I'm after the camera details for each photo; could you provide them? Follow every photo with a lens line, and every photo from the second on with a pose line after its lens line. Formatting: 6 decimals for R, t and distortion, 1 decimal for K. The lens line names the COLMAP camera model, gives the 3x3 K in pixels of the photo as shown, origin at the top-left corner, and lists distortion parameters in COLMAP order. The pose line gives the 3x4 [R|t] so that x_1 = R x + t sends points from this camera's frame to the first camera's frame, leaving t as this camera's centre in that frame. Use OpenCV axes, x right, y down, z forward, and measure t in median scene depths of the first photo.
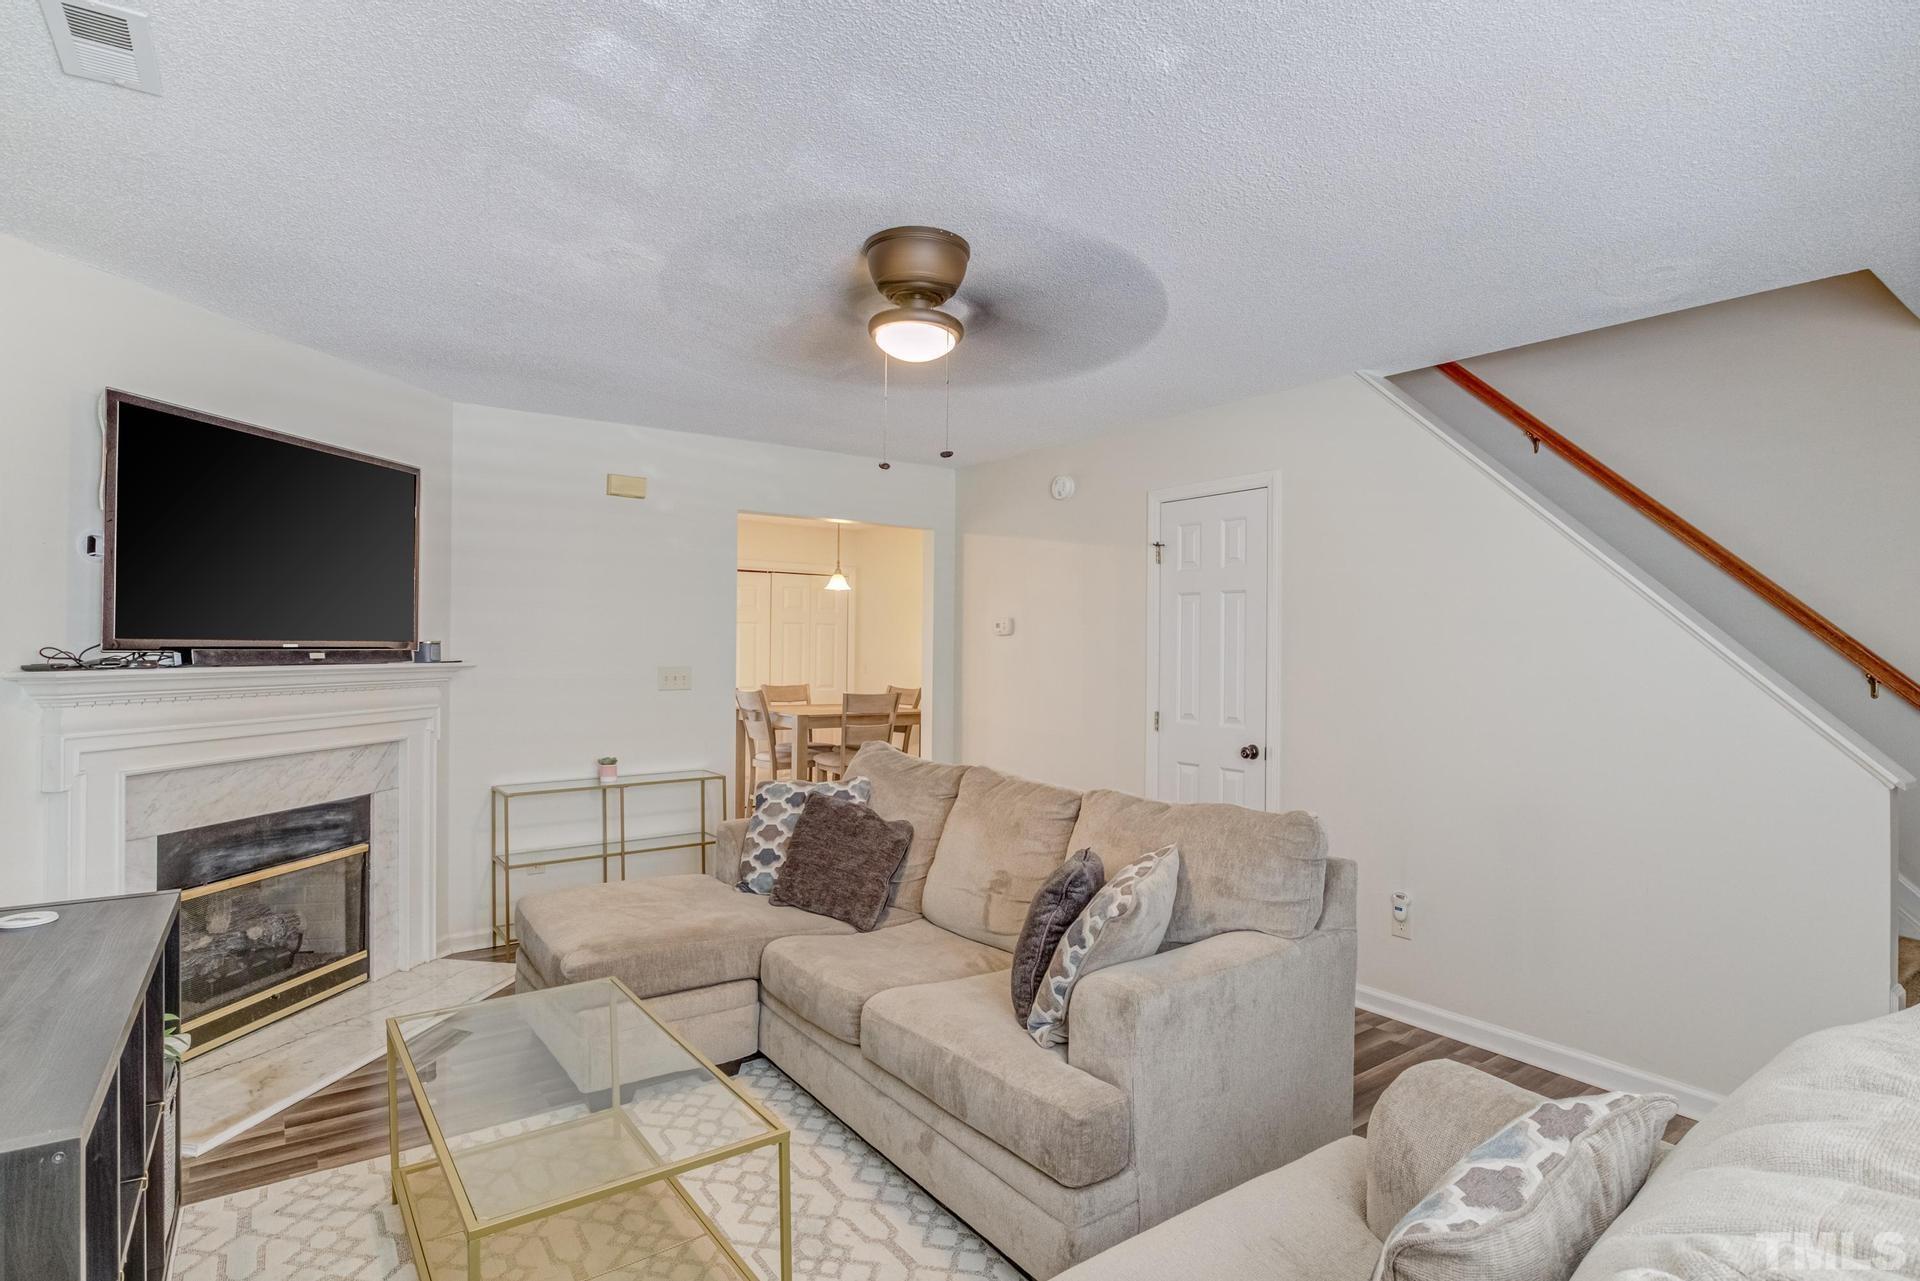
lens RADIAL K [[980.4, 0, 960.0], [0, 980.4, 640.5], [0, 0, 1]] dist [0.000261, 0.000304]
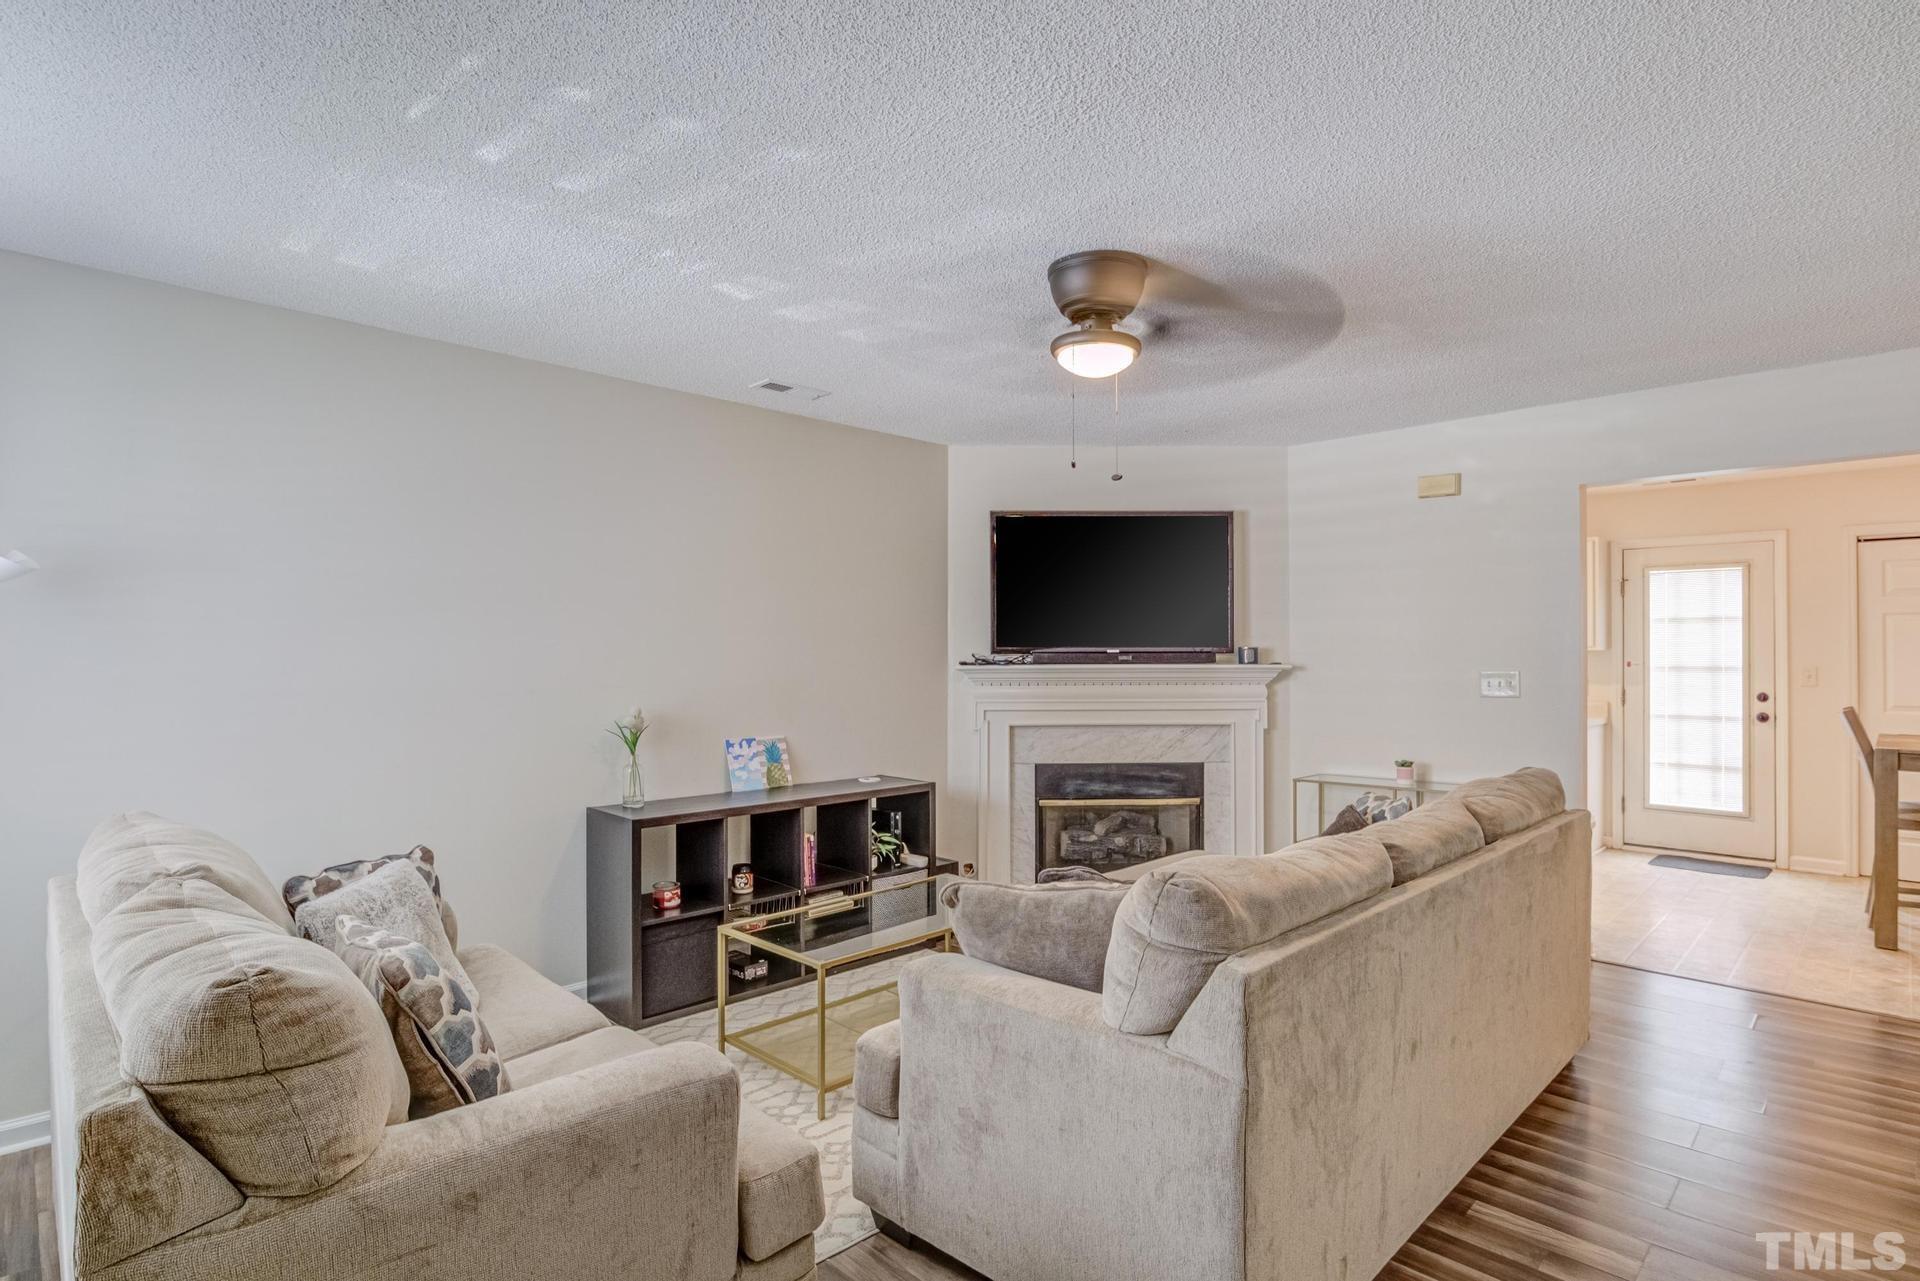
lens RADIAL K [[960.6, 0, 963.8], [0, 960.6, 646.6], [0, 0, 1]] dist [-0.015215, -0.000664]
pose [[0.204307, -0.010485, -0.978851, 0.702978], [0.010868, 0.999905, -0.008442, 0.007991], [0.978847, -0.008914, 0.204401, 0.478402]]
